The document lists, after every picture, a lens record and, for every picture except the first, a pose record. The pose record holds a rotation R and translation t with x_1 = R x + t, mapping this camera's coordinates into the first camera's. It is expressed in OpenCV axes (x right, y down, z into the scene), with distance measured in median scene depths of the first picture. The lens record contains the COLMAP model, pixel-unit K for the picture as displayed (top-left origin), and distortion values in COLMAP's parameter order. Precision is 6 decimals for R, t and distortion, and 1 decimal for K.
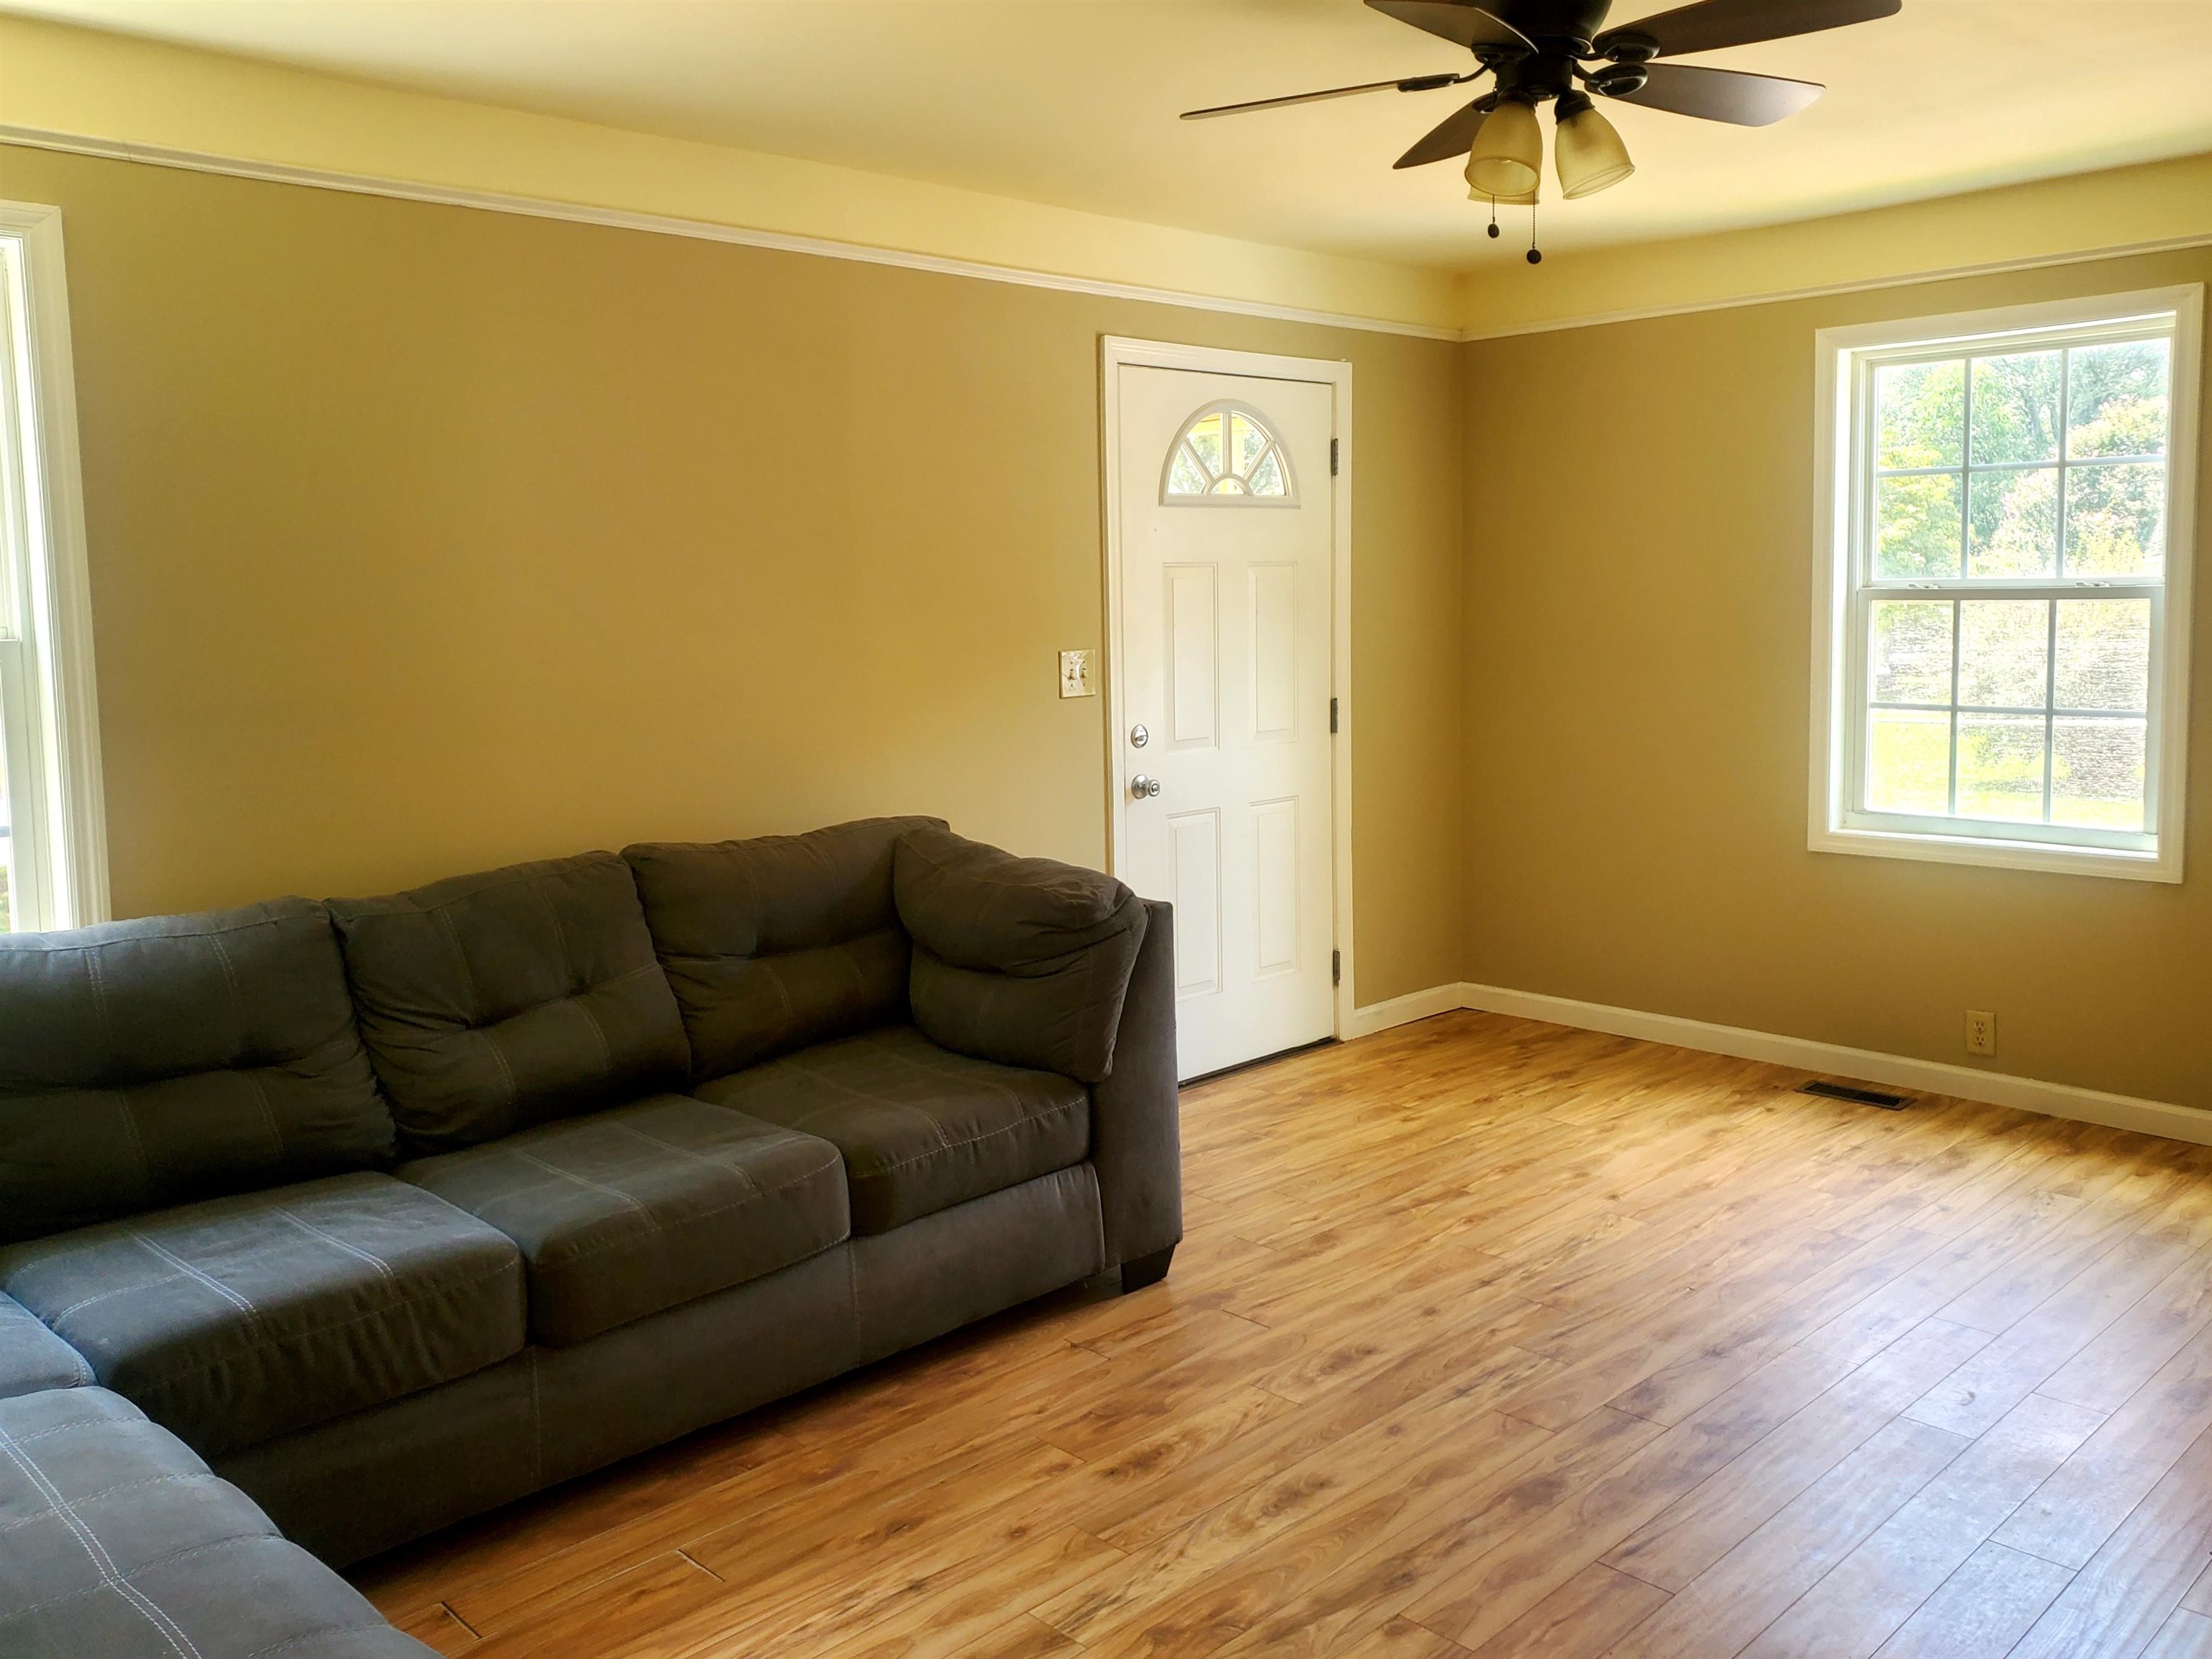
lens RADIAL K [[1798.6, 0, 1117.0], [0, 1798.6, 732.2], [0, 0, 1]] dist [0.078770, -0.189718]
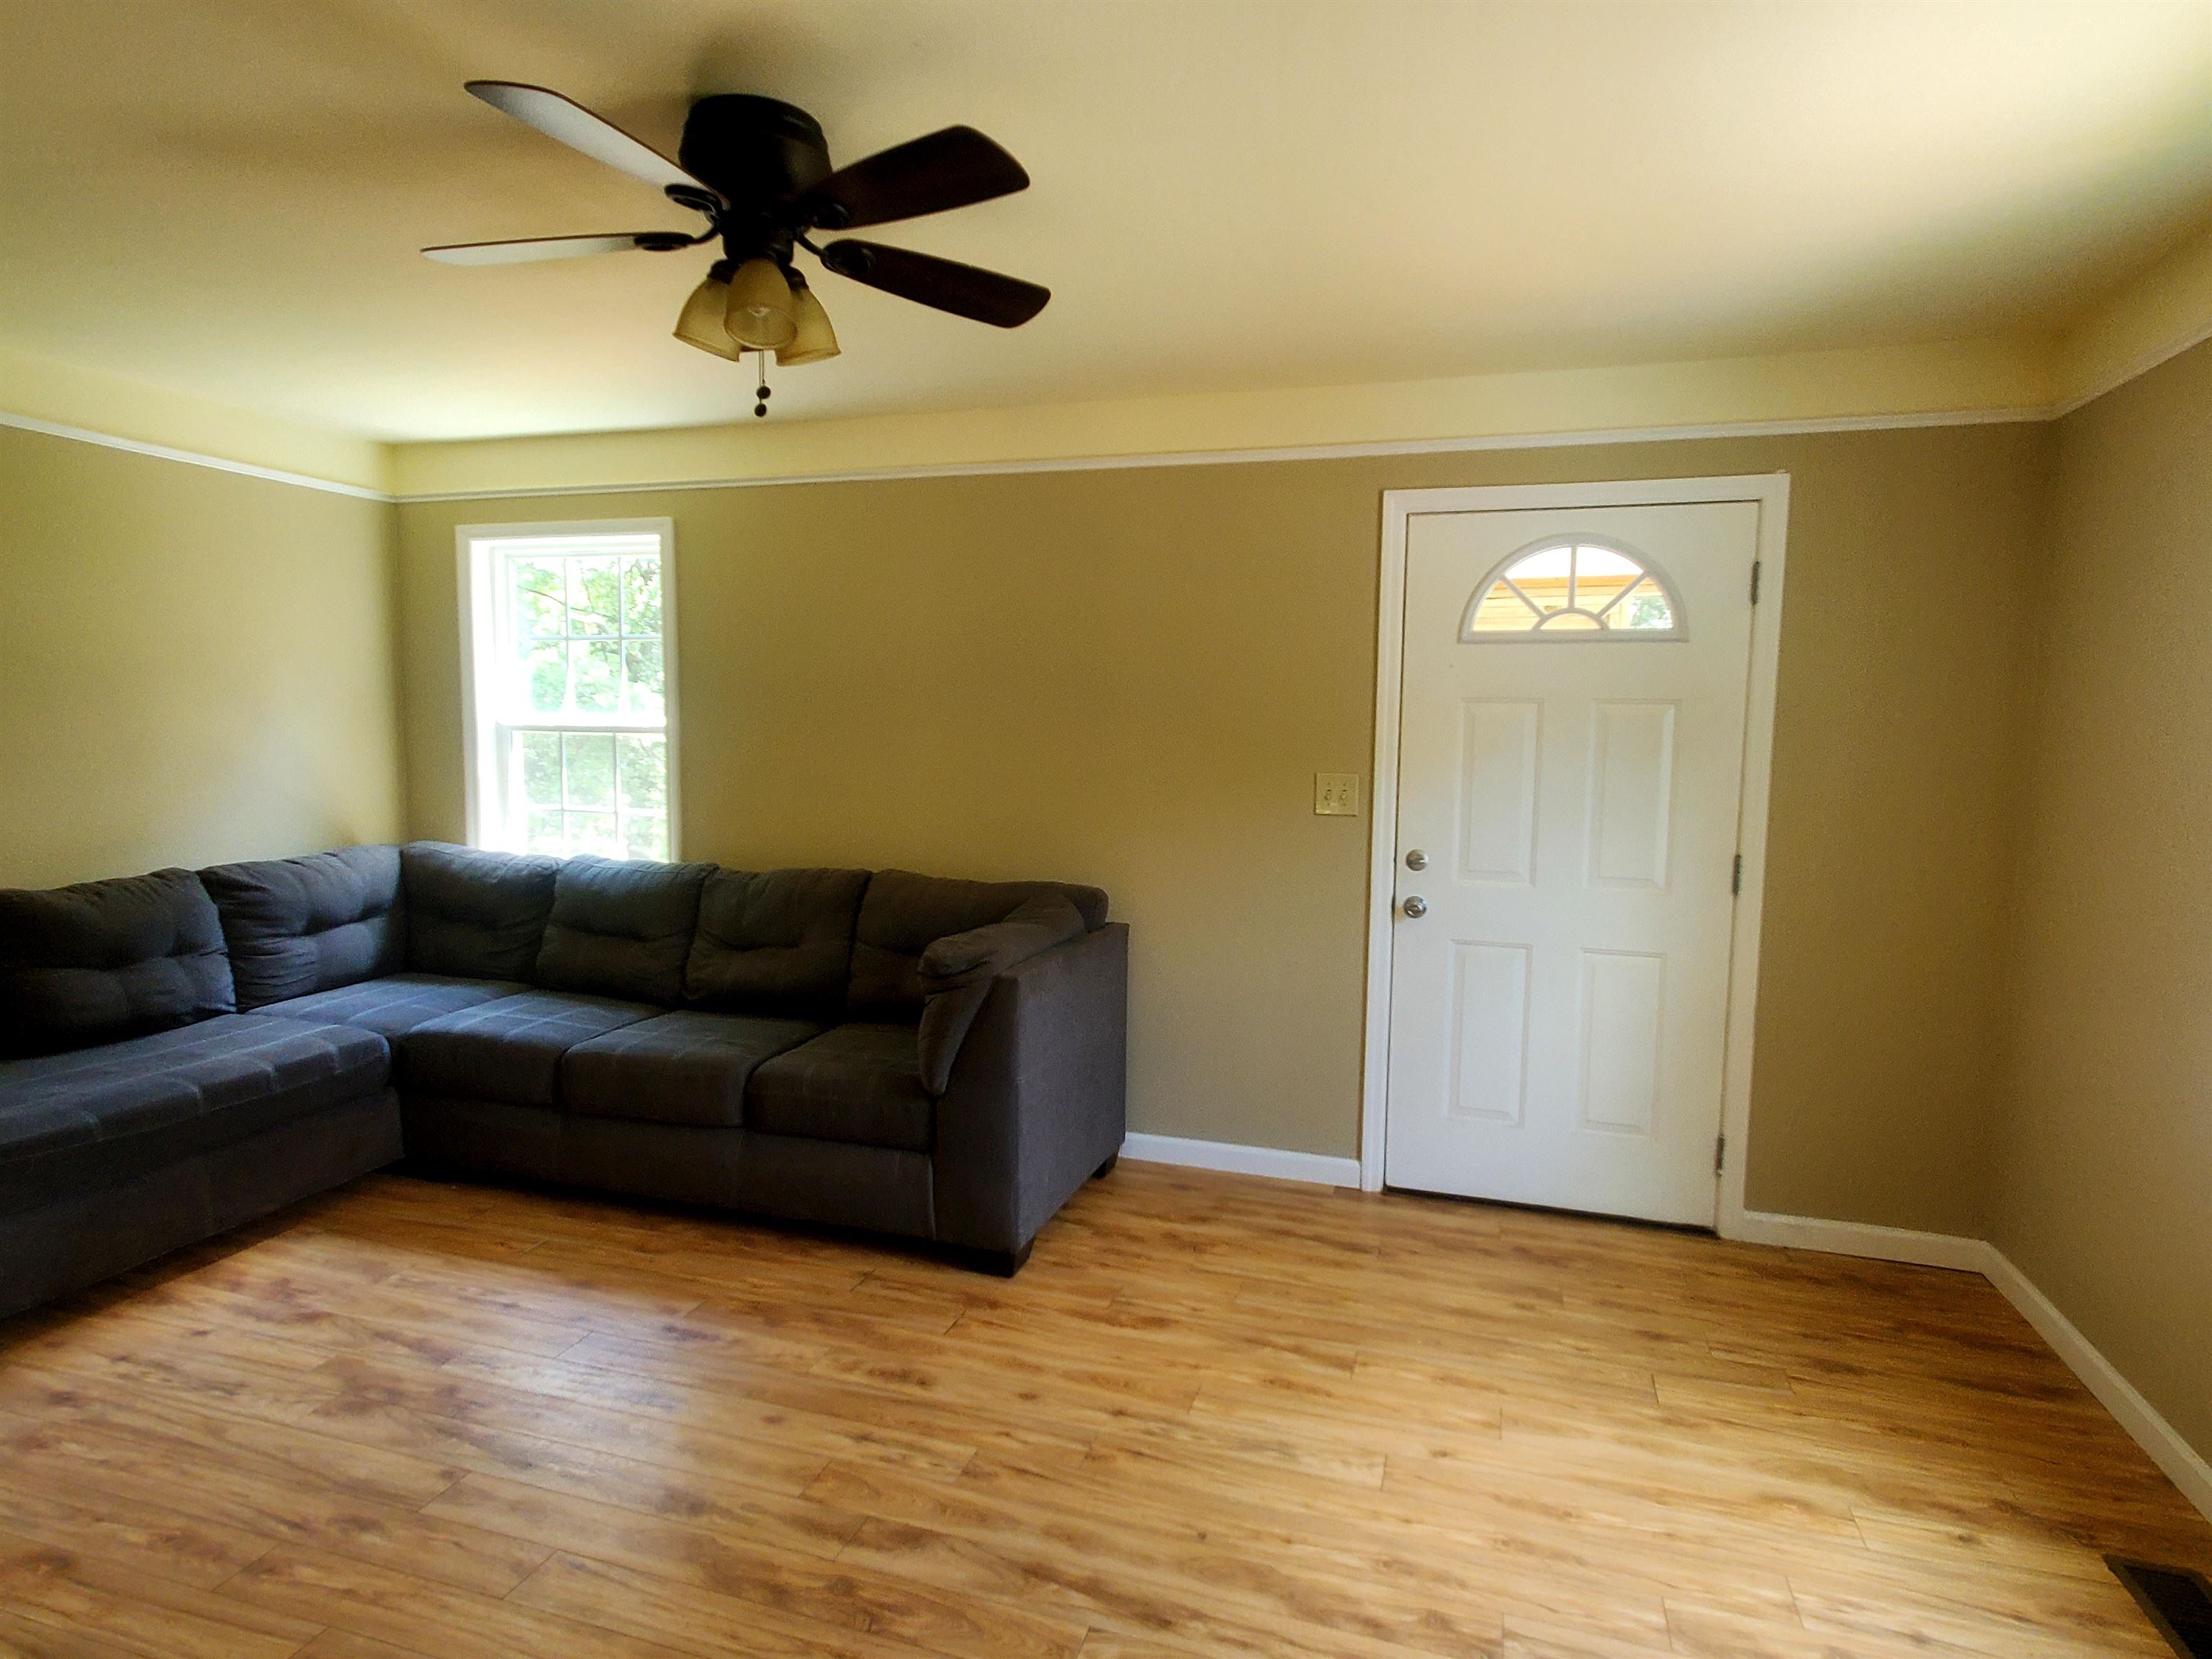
lens RADIAL K [[1235.6, 0, 1094.6], [0, 1235.6, 829.1], [0, 0, 1]] dist [0.007425, 0.001604]
pose [[0.459731, 0.102869, -0.882080, 0.800120], [-0.096506, 0.993173, 0.065526, -0.064097], [0.882799, 0.055001, 0.466520, 0.675520]]
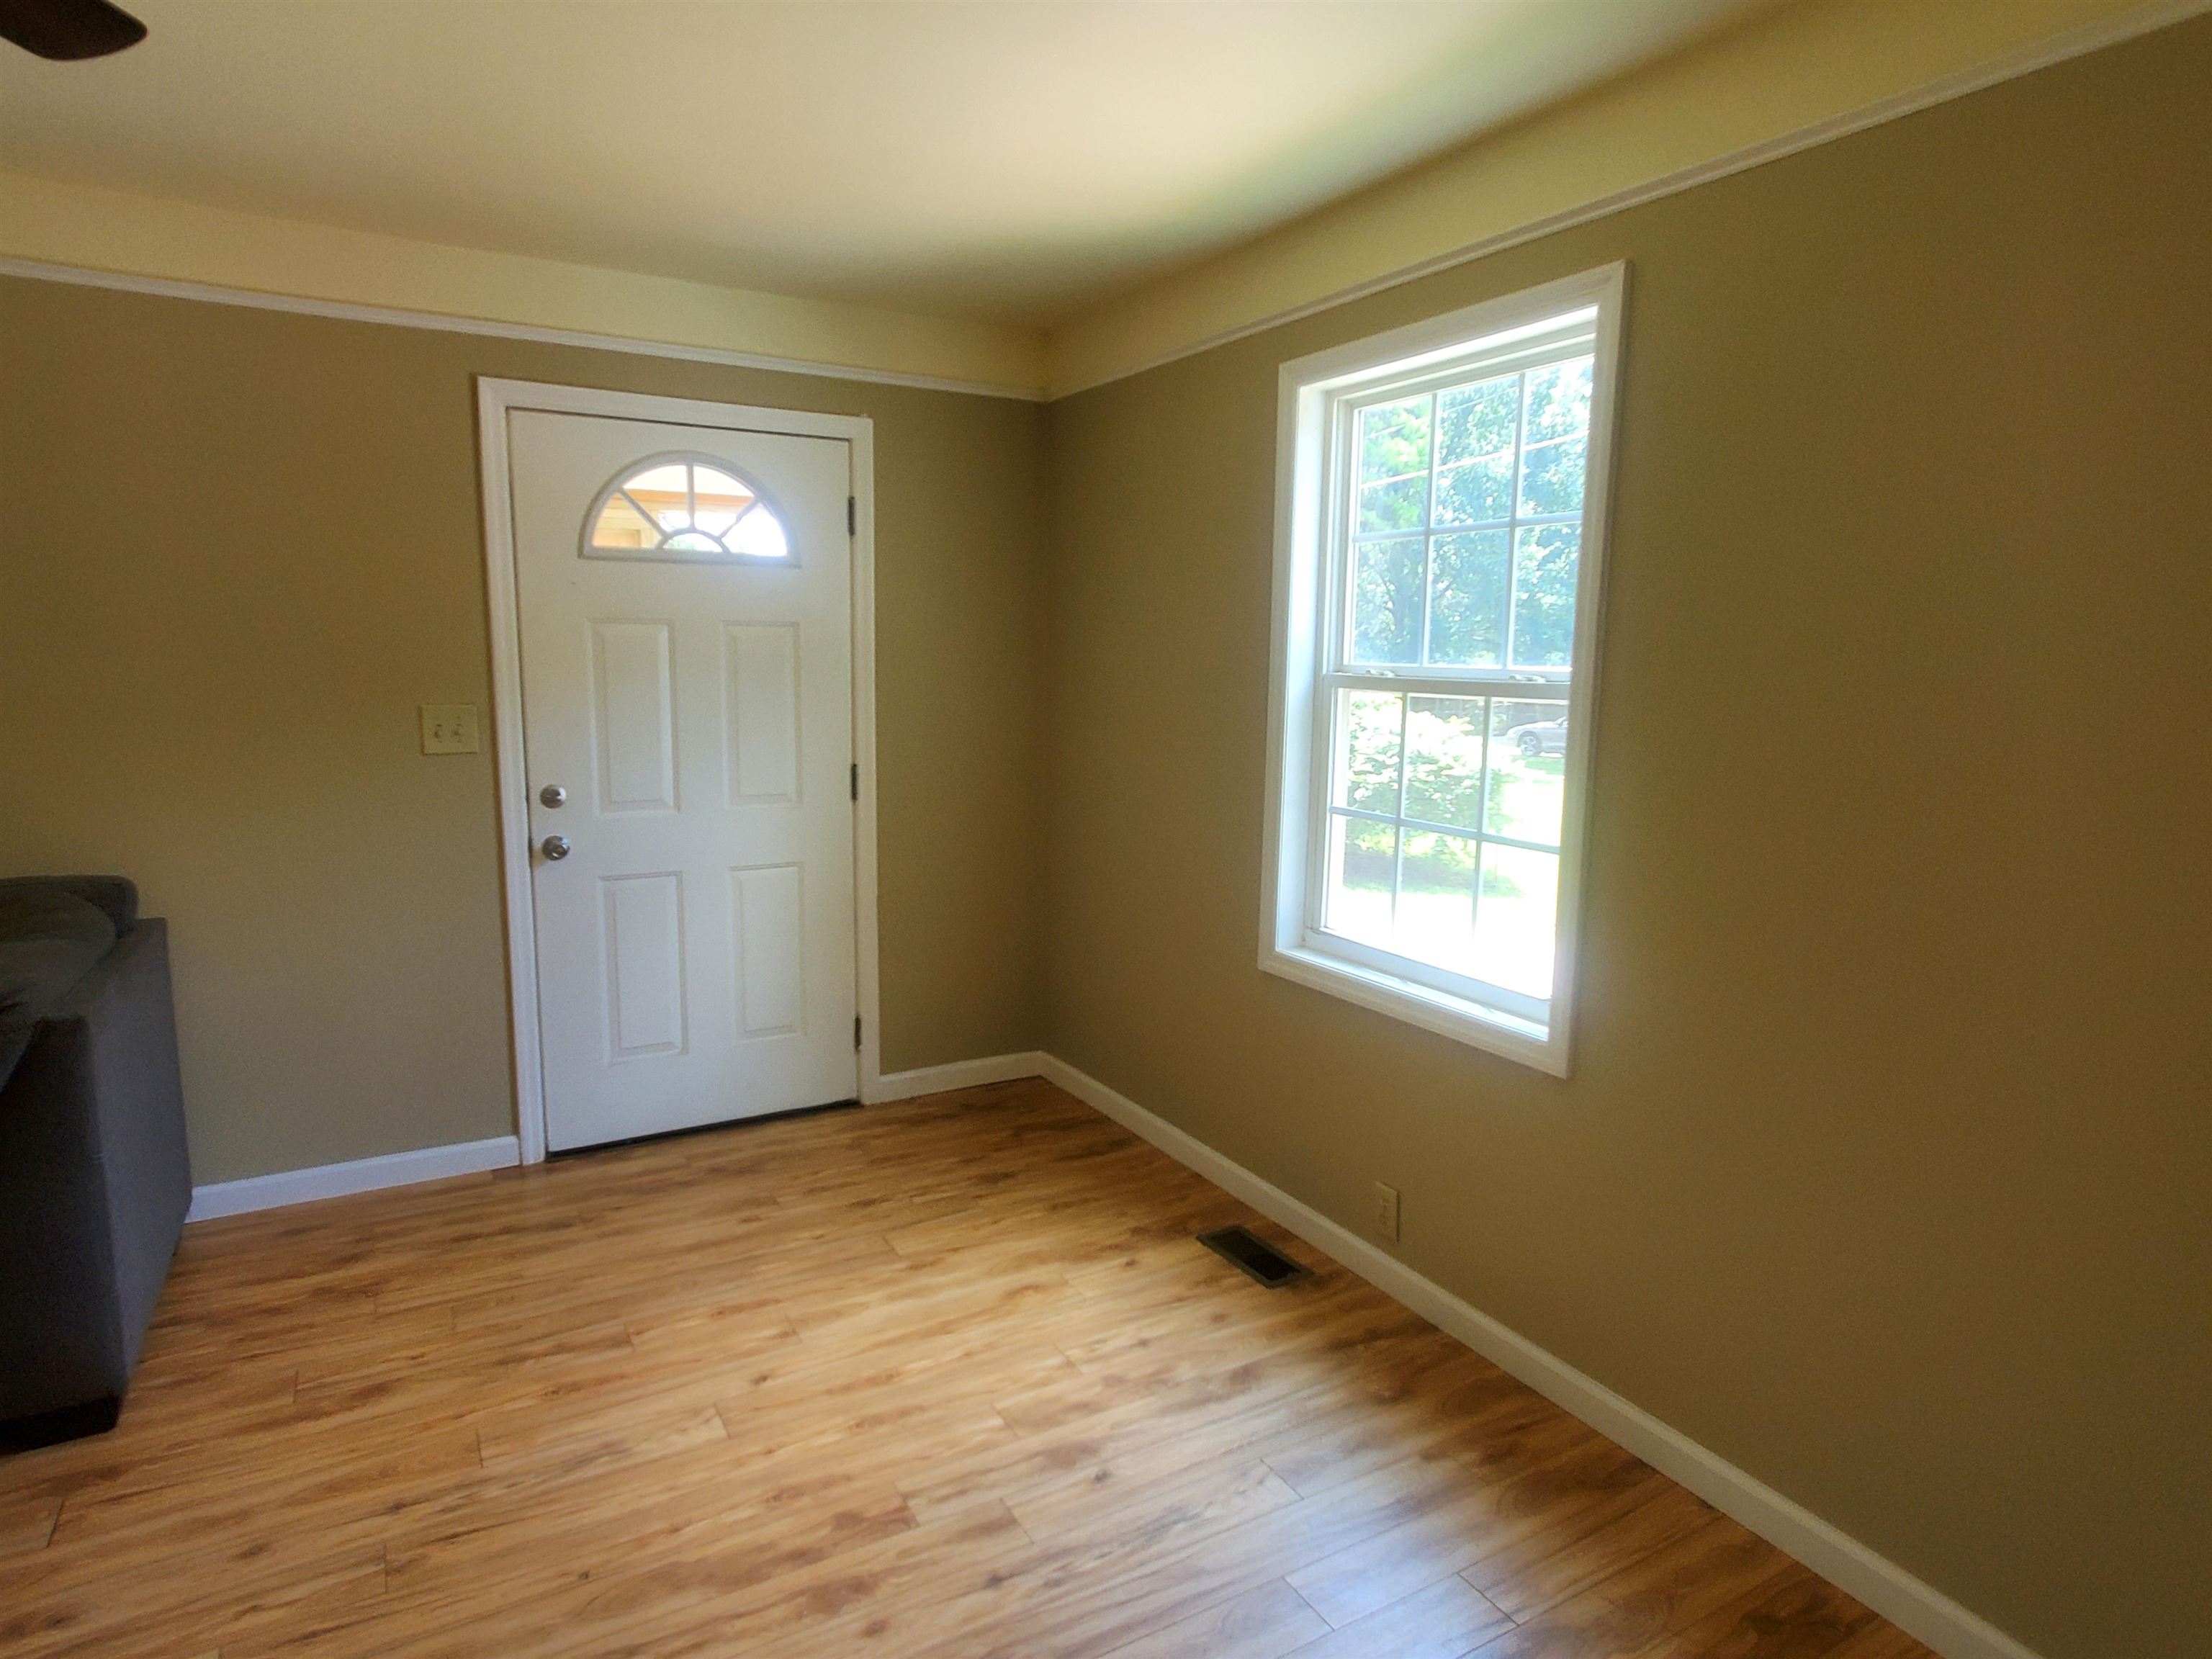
lens RADIAL K [[1262.5, 0, 1095.6], [0, 1262.5, 832.0], [0, 0, 1]] dist [0.001584, 0.004687]
pose [[0.968369, 0.067106, -0.240331, 0.650801], [-0.051668, 0.996210, 0.069976, -0.058660], [0.244116, -0.055345, 0.968165, 0.562536]]
